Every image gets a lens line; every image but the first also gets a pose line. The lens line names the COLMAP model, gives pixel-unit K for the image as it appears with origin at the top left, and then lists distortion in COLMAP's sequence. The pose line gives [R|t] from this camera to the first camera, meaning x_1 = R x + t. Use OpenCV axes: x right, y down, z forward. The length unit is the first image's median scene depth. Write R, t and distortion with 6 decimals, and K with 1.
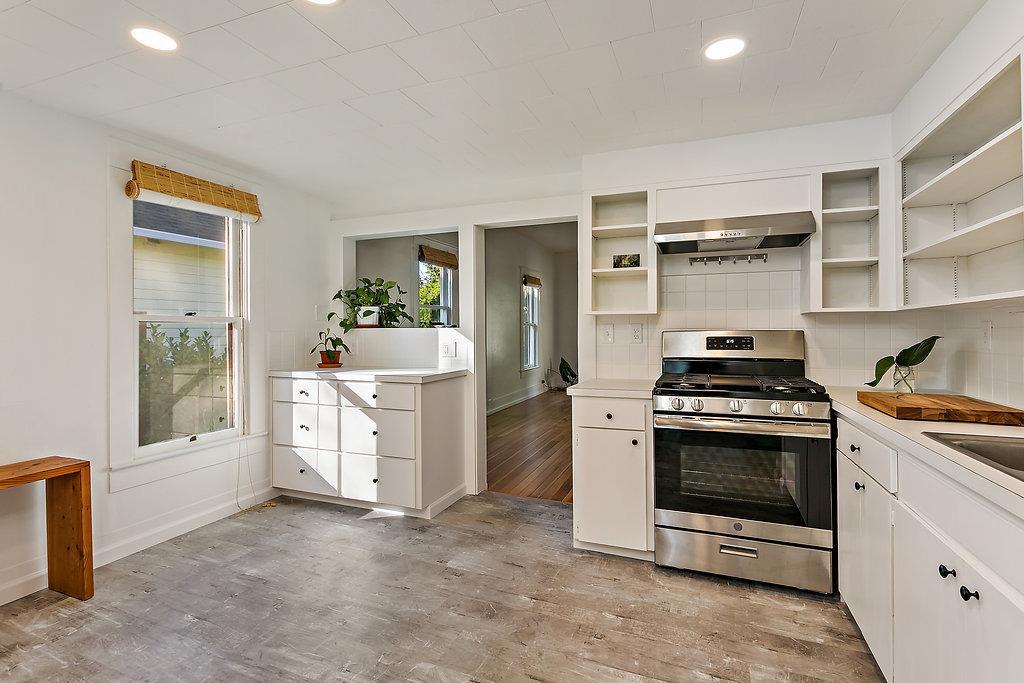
lens RADIAL K [[485.0, 0, 507.4], [0, 485.0, 327.4], [0, 0, 1]] dist [0.000975, 0.000341]
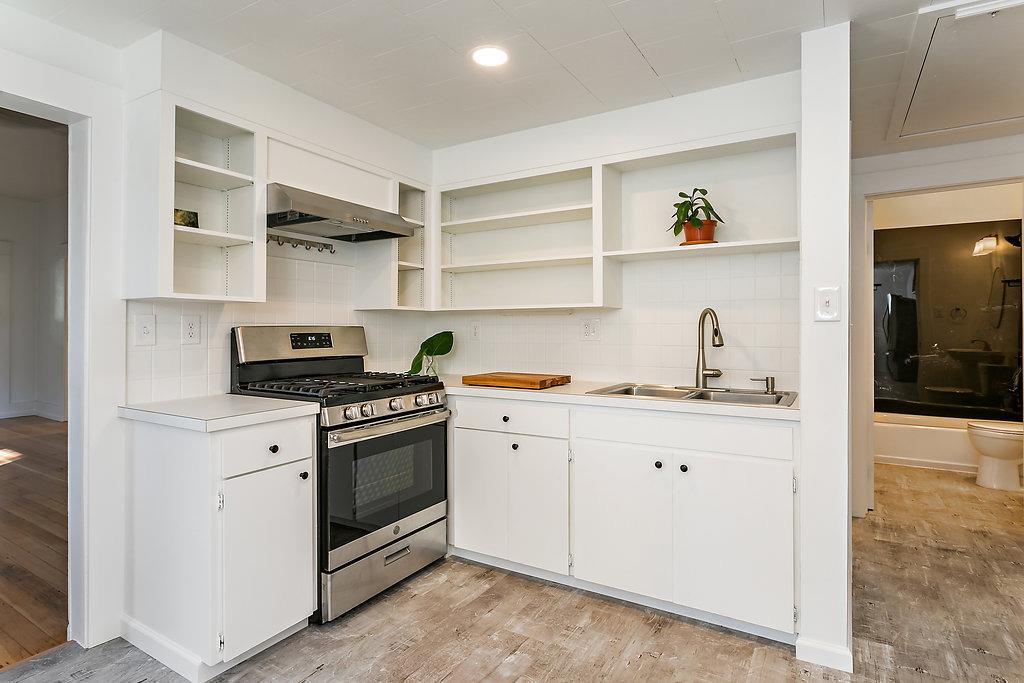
lens RADIAL K [[539.6, 0, 508.7], [0, 539.6, 324.4], [0, 0, 1]] dist [-0.002380, 0.001173]
pose [[0.161074, 0.010553, 0.986886, -0.445994], [-0.008336, 0.999922, -0.009332, 0.009379], [-0.986907, -0.006724, 0.161149, 0.497268]]
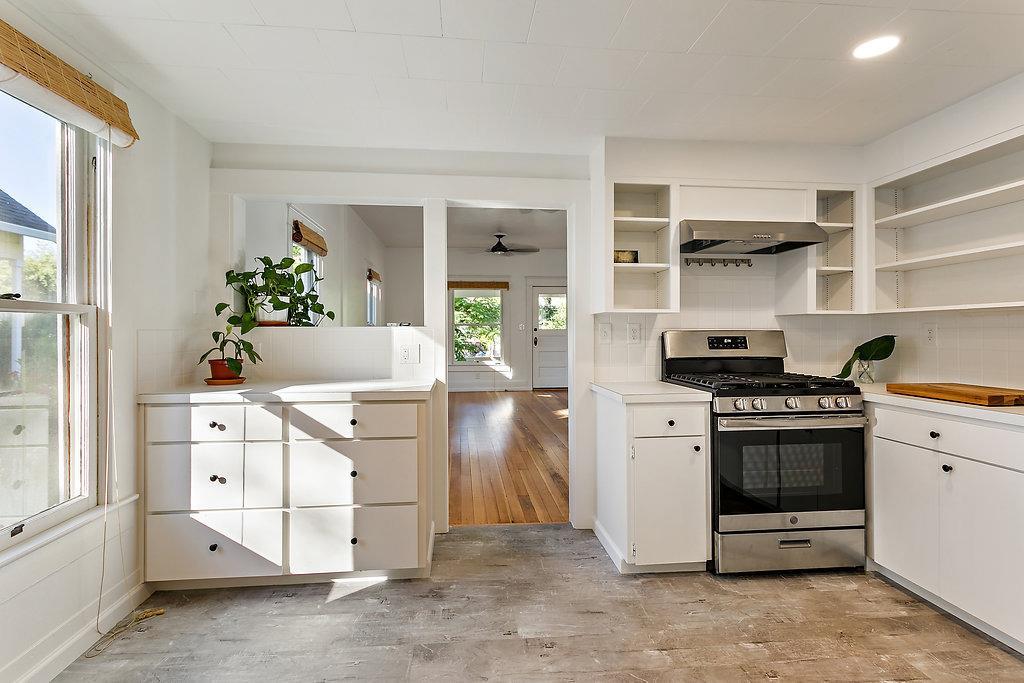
lens RADIAL K [[483.4, 0, 506.6], [0, 483.4, 331.0], [0, 0, 1]] dist [0.001748, 0.000551]
pose [[0.888514, 0.003092, 0.458838, -0.440802], [-0.004325, 0.999989, 0.001635, 0.007613], [-0.458828, -0.003438, 0.888518, 0.298589]]
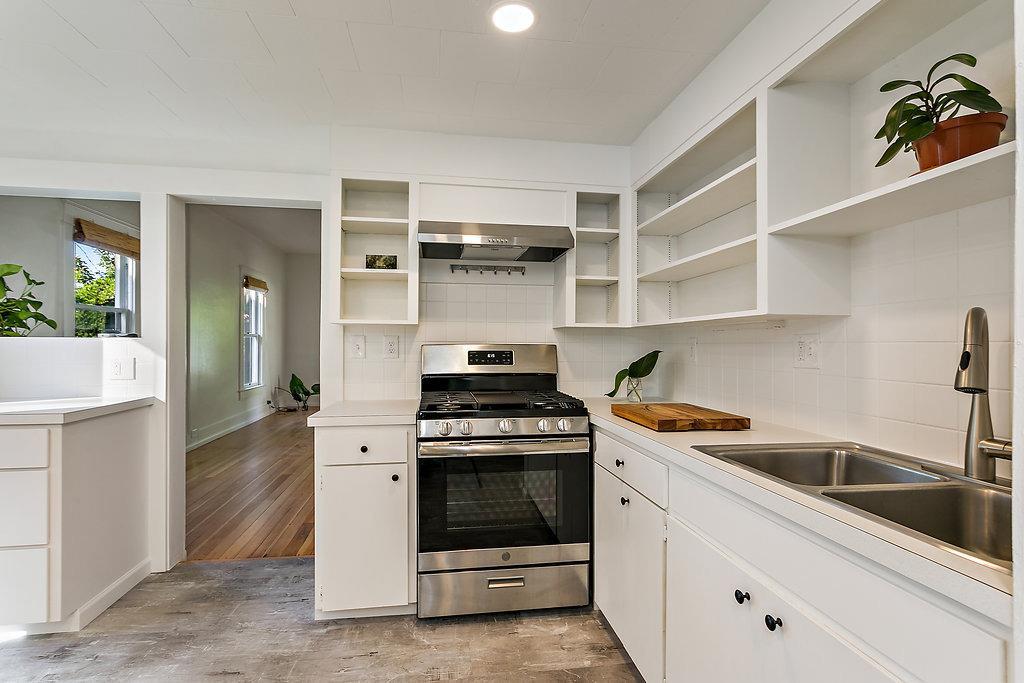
lens RADIAL K [[484.6, 0, 505.9], [0, 484.6, 342.2], [0, 0, 1]] dist [-0.002052, 0.000319]
pose [[0.862732, 0.008673, 0.505588, 0.003923], [-0.010728, 0.999942, 0.001153, 0.000848], [-0.505548, -0.006418, 0.862774, 0.167228]]
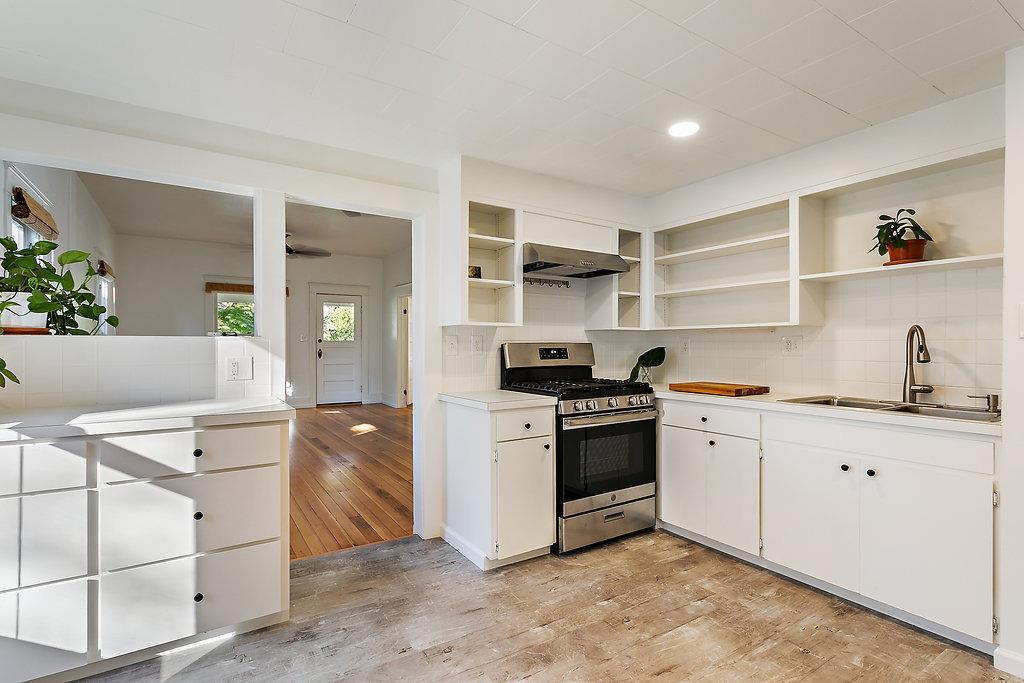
lens RADIAL K [[493.3, 0, 510.8], [0, 493.3, 345.1], [0, 0, 1]] dist [-0.001022, 0.000324]
pose [[0.575461, 0.002063, 0.817826, -0.596700], [-0.008895, 0.999953, 0.003736, 0.008379], [-0.817781, -0.009424, 0.575453, 0.392040]]
